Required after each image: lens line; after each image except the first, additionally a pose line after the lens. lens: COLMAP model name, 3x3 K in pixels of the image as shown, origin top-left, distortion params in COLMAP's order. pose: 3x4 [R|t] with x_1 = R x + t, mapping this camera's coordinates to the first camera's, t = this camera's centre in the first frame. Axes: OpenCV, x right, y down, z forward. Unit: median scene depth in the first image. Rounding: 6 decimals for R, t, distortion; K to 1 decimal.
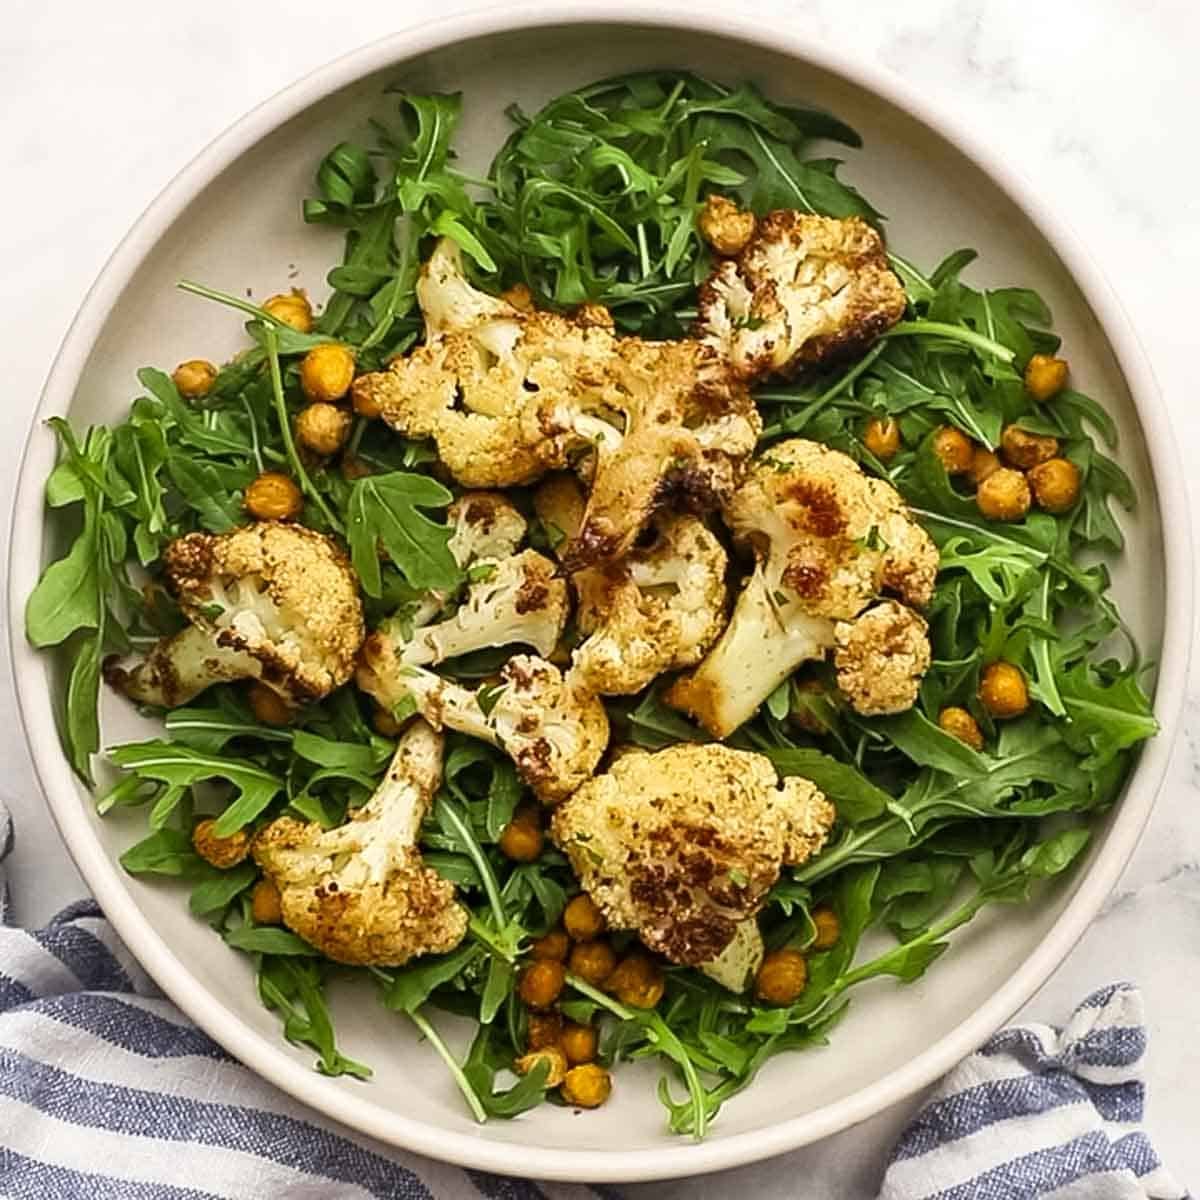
lens RADIAL K [[3679.1, 0, 600.0], [0, 3679.1, 600.0], [0, 0, 1]] dist [-0.052797, 1.503639]
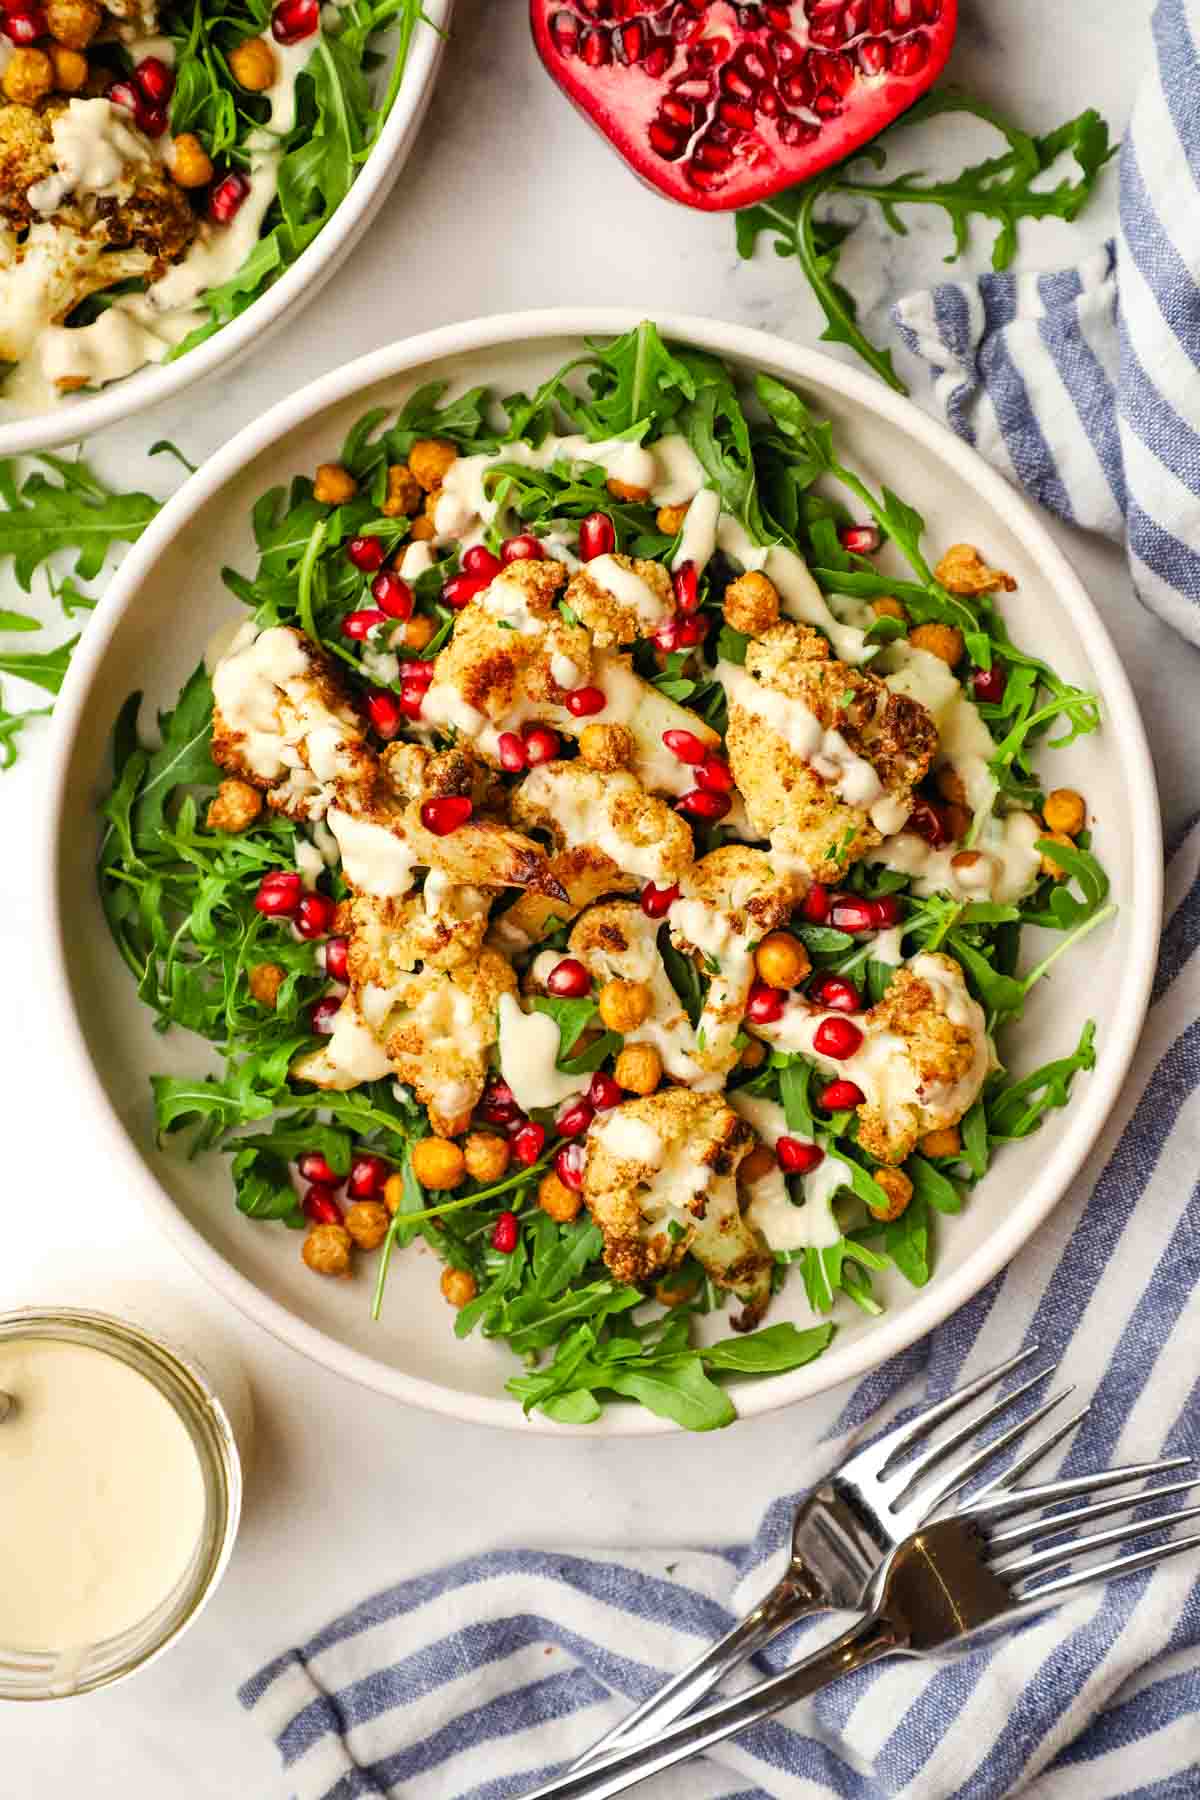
lens RADIAL K [[3701.5, 0, 600.0], [0, 3701.5, 900.0], [0, 0, 1]] dist [0.171464, -0.077599]
pose [[-0.153083, -0.988211, -0.002163, -0.005269], [0.988213, -0.153085, 0.000699, -0.003984], [-0.001022, -0.002031, 0.999997, -0.059460]]
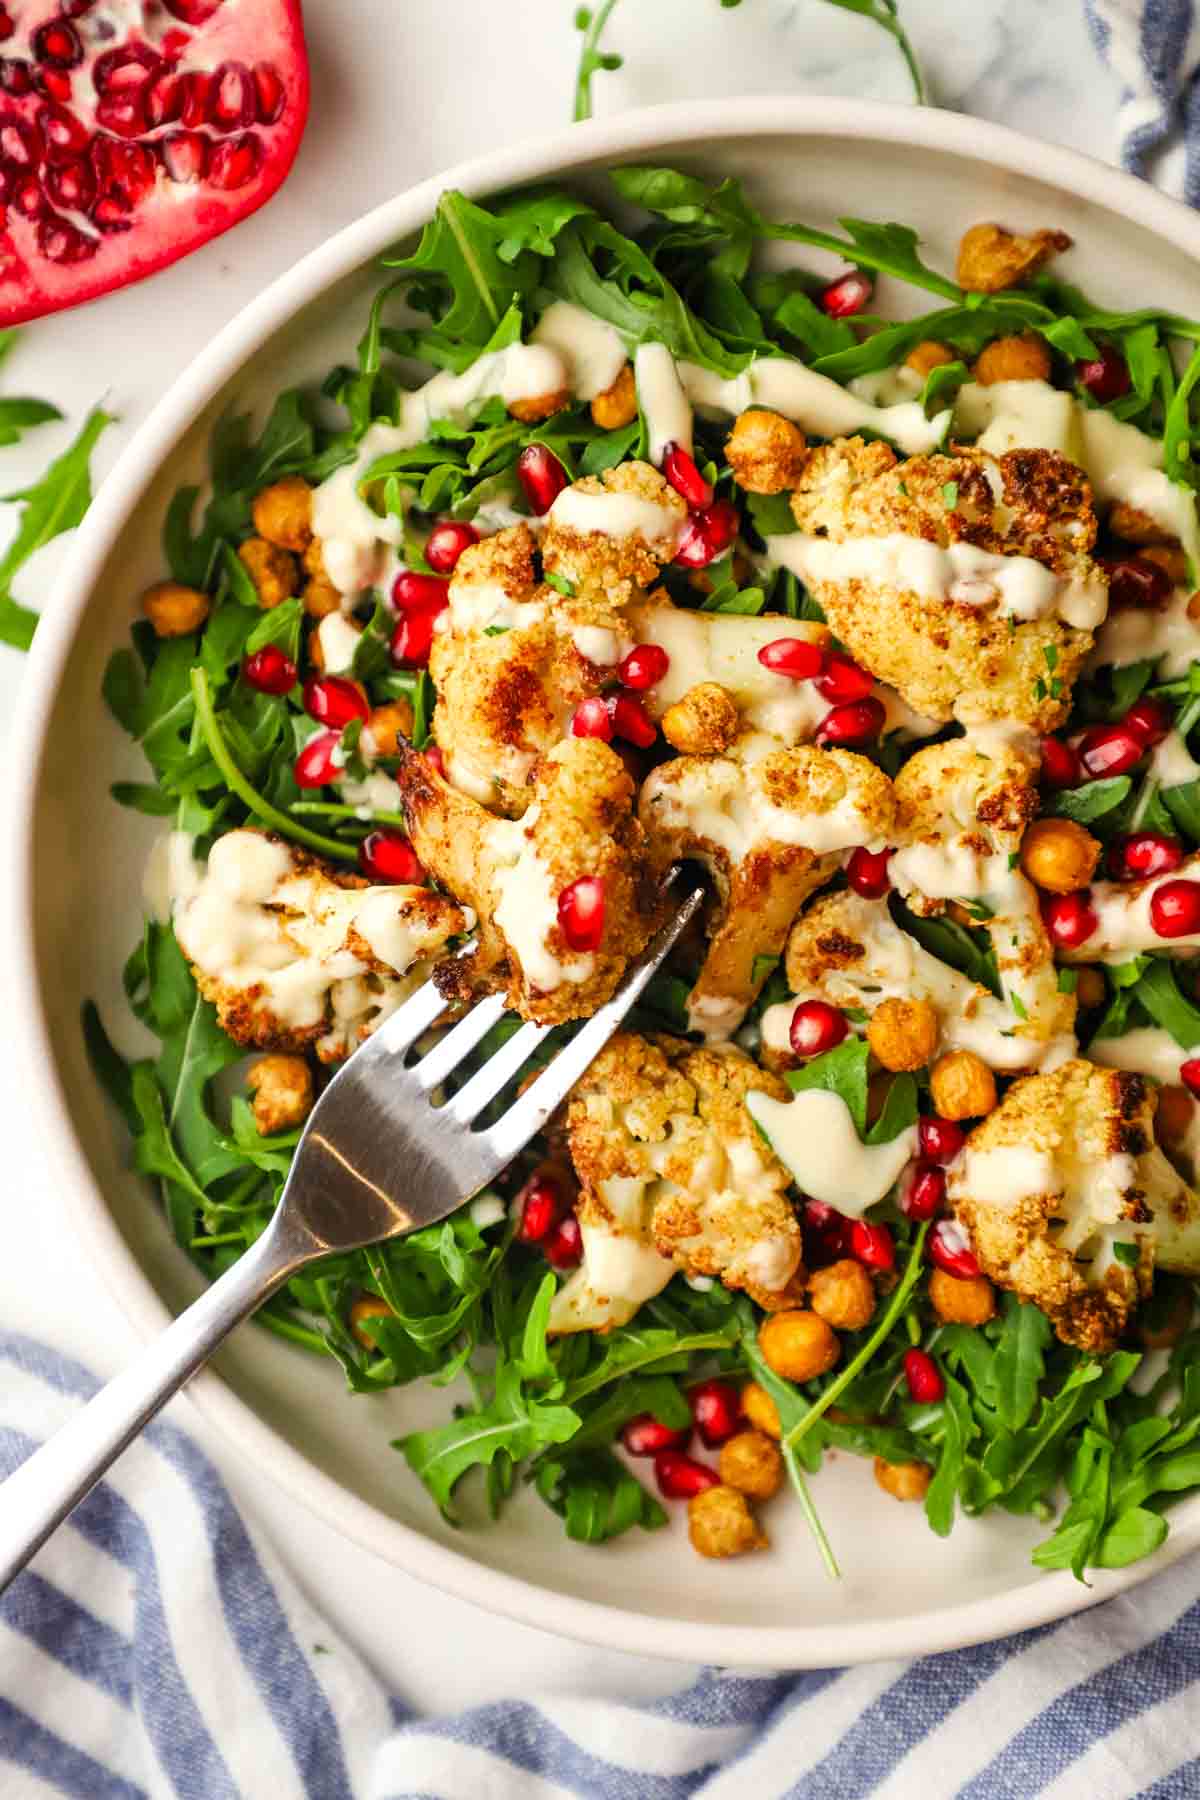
lens RADIAL K [[5457.4, 0, 600.7], [0, 5457.4, 794.7], [0, 0, 1]] dist [0.714835, 0.366910]
pose [[-0.637052, -0.769592, 0.043499, -0.012334], [0.769963, -0.637991, -0.011175, -0.006453], [0.036353, 0.026374, 0.998991, -0.128079]]
